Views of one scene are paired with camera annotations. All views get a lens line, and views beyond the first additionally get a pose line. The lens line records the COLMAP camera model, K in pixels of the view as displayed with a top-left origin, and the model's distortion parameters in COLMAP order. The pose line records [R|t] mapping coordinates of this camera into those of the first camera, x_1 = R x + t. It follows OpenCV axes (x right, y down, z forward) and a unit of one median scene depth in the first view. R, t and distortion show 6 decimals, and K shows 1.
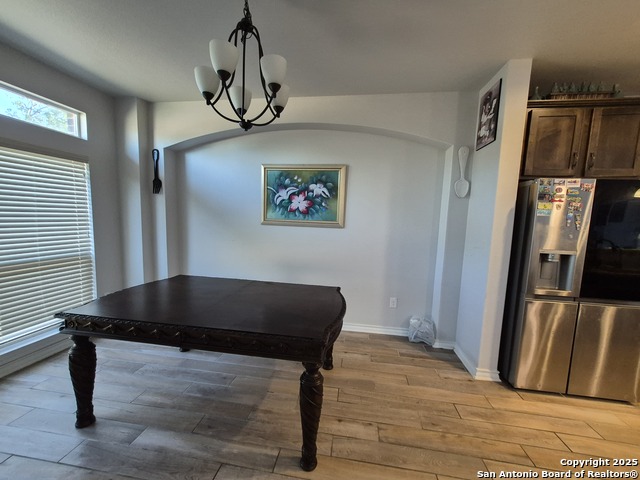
lens RADIAL K [[249.6, 0, 321.1], [0, 249.6, 241.4], [0, 0, 1]] dist [0.001231, -0.000245]
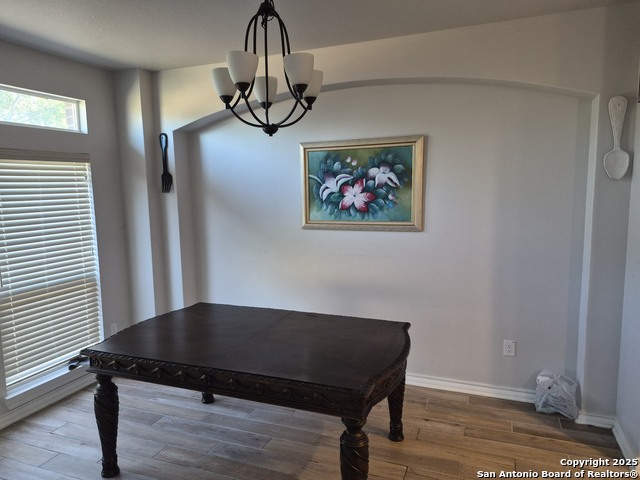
lens RADIAL K [[438.7, 0, 318.4], [0, 438.7, 236.4], [0, 0, 1]] dist [0.034748, -0.024764]
pose [[0.973008, -0.026458, -0.229249, 0.102363], [0.028966, 0.999552, 0.007581, -0.067482], [0.228946, -0.014017, 0.973338, -0.221386]]
